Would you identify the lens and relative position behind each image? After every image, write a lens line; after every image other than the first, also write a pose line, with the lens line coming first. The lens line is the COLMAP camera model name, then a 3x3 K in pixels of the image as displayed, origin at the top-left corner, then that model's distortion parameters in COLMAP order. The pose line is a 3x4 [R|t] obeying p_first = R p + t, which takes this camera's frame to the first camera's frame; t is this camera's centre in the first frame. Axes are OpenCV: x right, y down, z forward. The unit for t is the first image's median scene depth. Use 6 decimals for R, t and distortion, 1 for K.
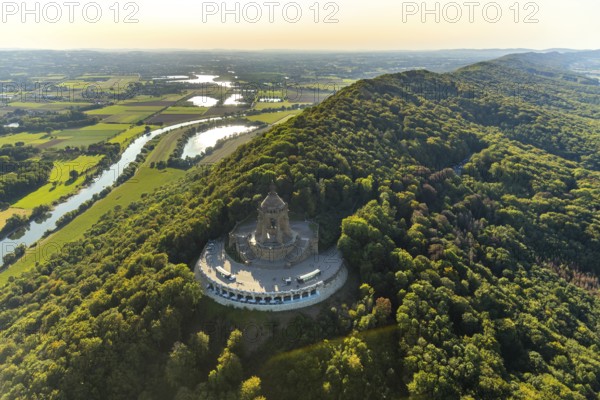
lens RADIAL K [[405.2, 0, 315.8], [0, 405.2, 201.1], [0, 0, 1]] dist [0.008377, 0.003176]
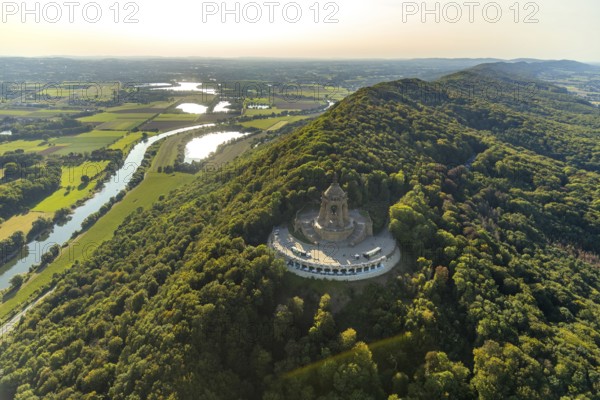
lens RADIAL K [[424.2, 0, 300.0], [0, 424.2, 200.0], [0, 0, 1]] dist [-0.001442, 0.003203]
pose [[0.998112, -0.014099, 0.059781, -0.173175], [0.015990, 0.999383, -0.031281, 0.039483], [-0.059303, 0.032178, 0.997721, -0.126553]]
